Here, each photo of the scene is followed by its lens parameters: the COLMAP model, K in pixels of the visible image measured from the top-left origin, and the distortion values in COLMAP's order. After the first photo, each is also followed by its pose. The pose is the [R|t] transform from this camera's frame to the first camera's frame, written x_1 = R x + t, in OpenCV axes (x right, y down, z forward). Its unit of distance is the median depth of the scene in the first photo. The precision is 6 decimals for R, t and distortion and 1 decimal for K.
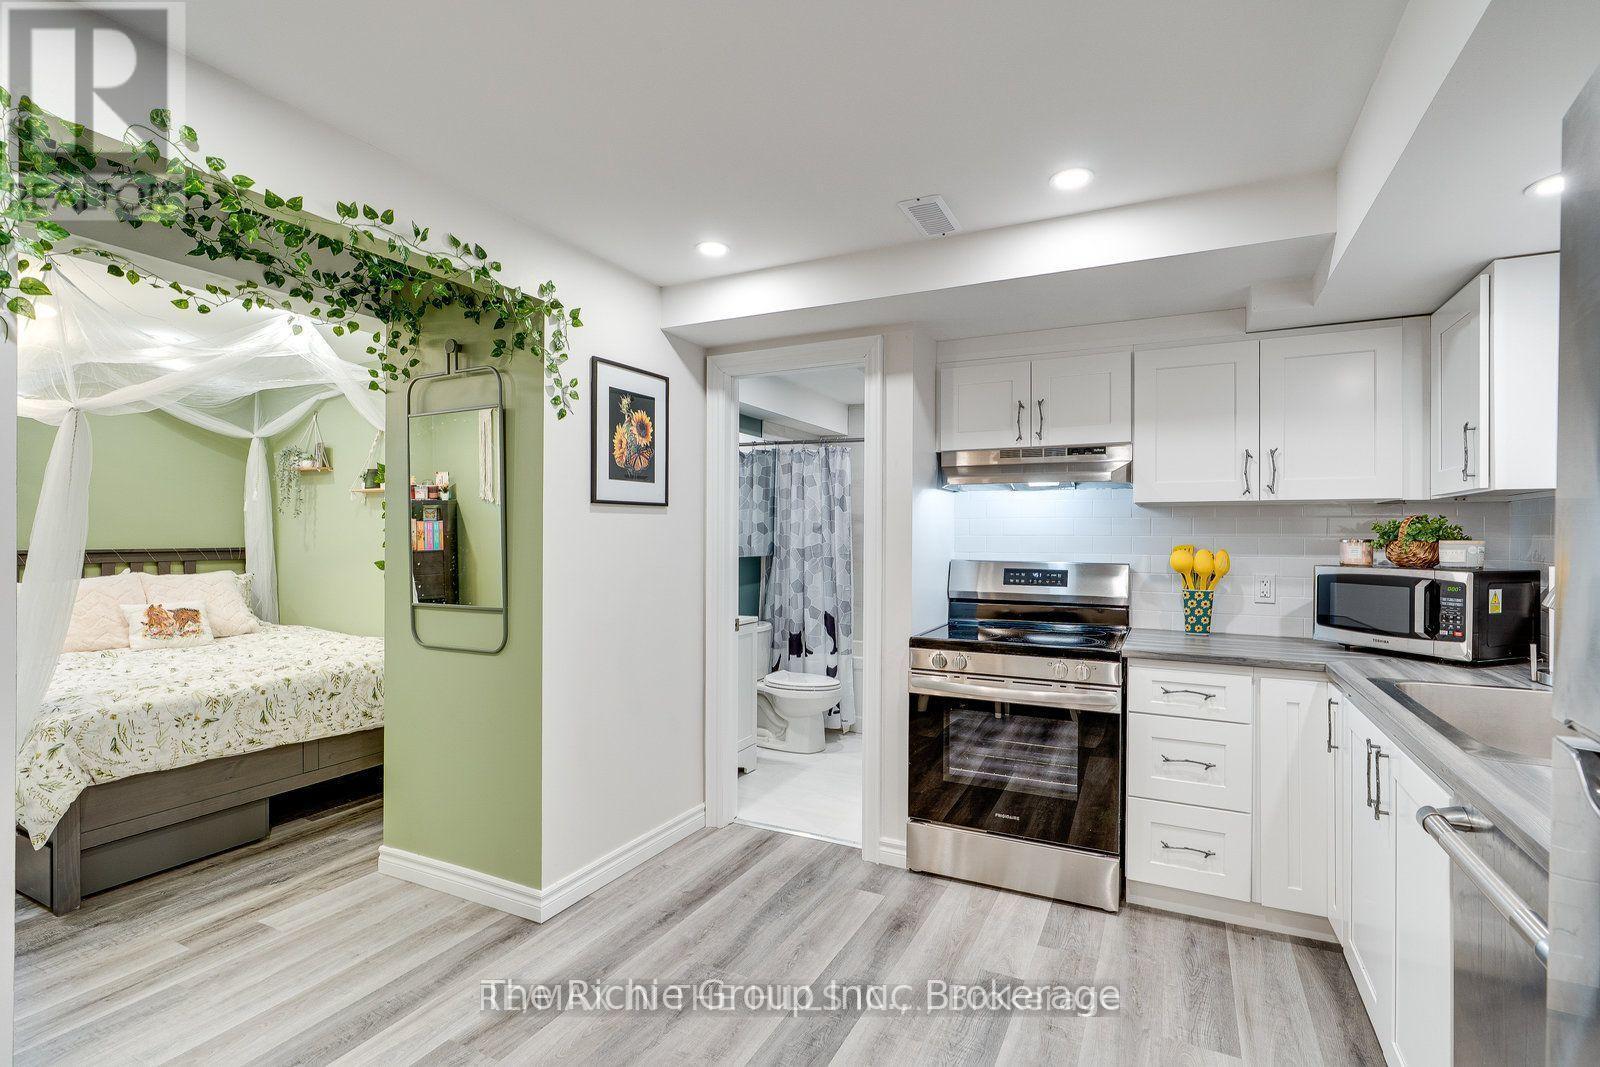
lens RADIAL K [[741.6, 0, 791.8], [0, 741.6, 532.6], [0, 0, 1]] dist [-0.004233, 0.001610]
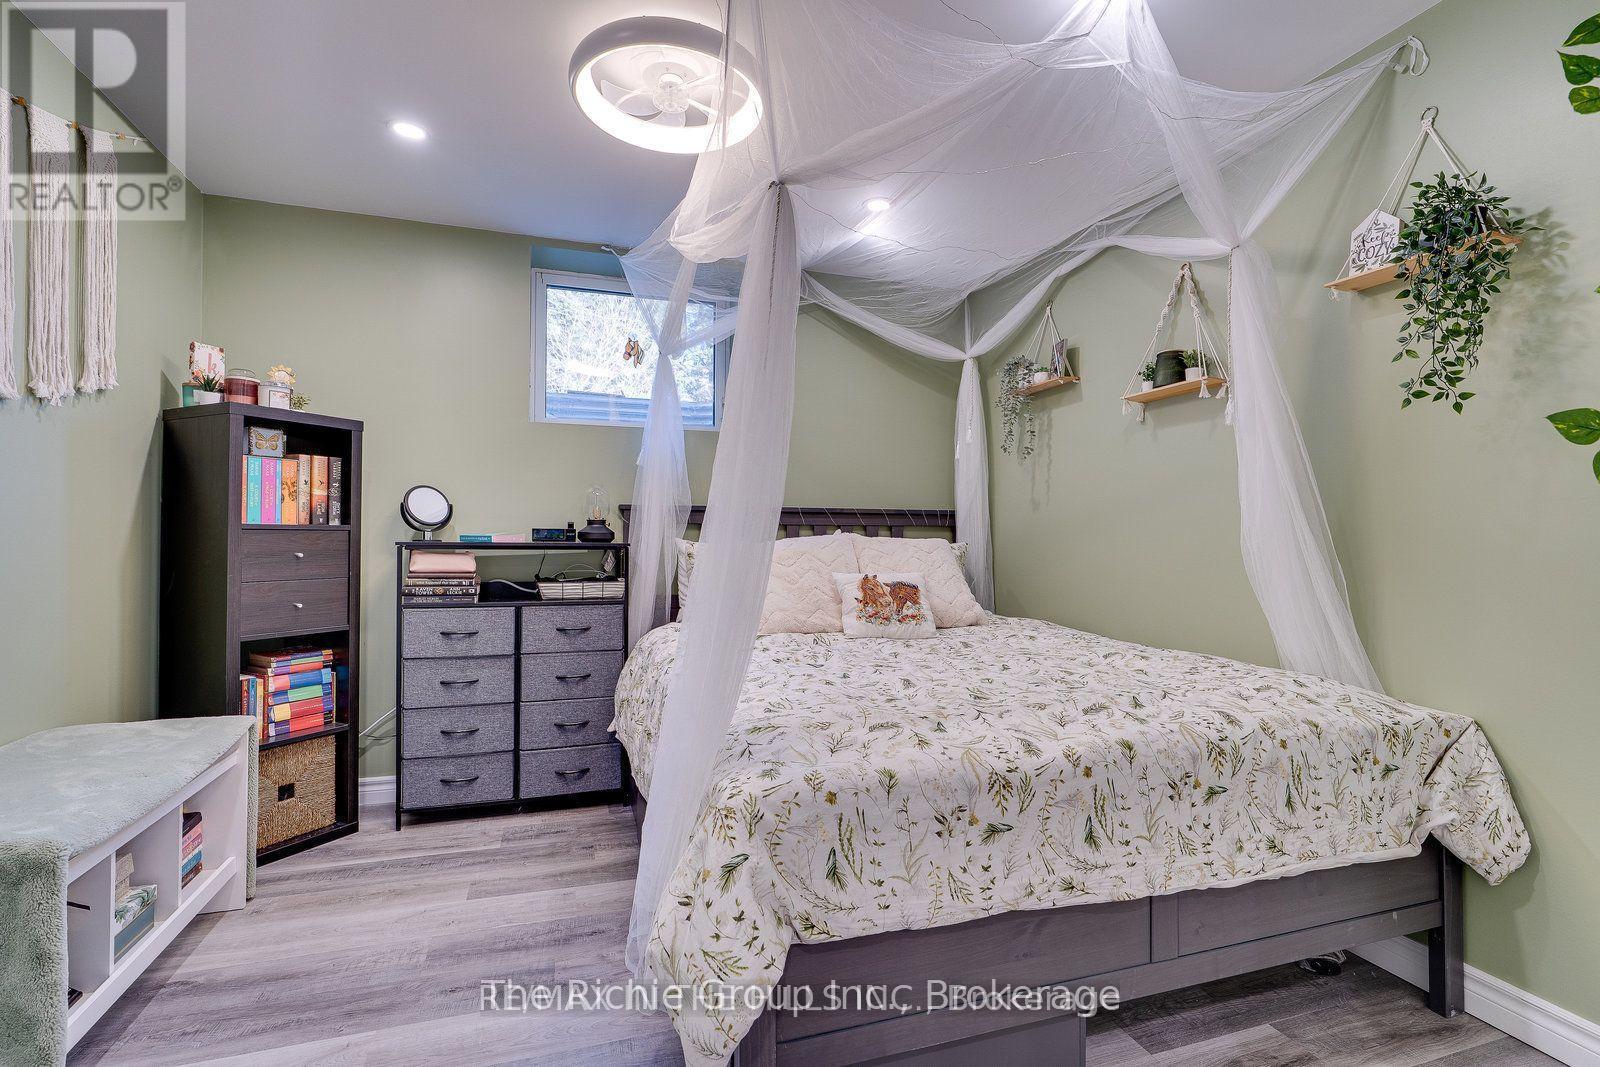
lens RADIAL K [[741.6, 0, 795.6], [0, 741.6, 533.4], [0, 0, 1]] dist [-0.004233, 0.001610]
pose [[0.712572, -0.003307, -0.701592, -0.470404], [-0.001726, 0.999978, -0.006467, 0.071117], [0.701597, 0.005819, 0.712550, 0.506350]]
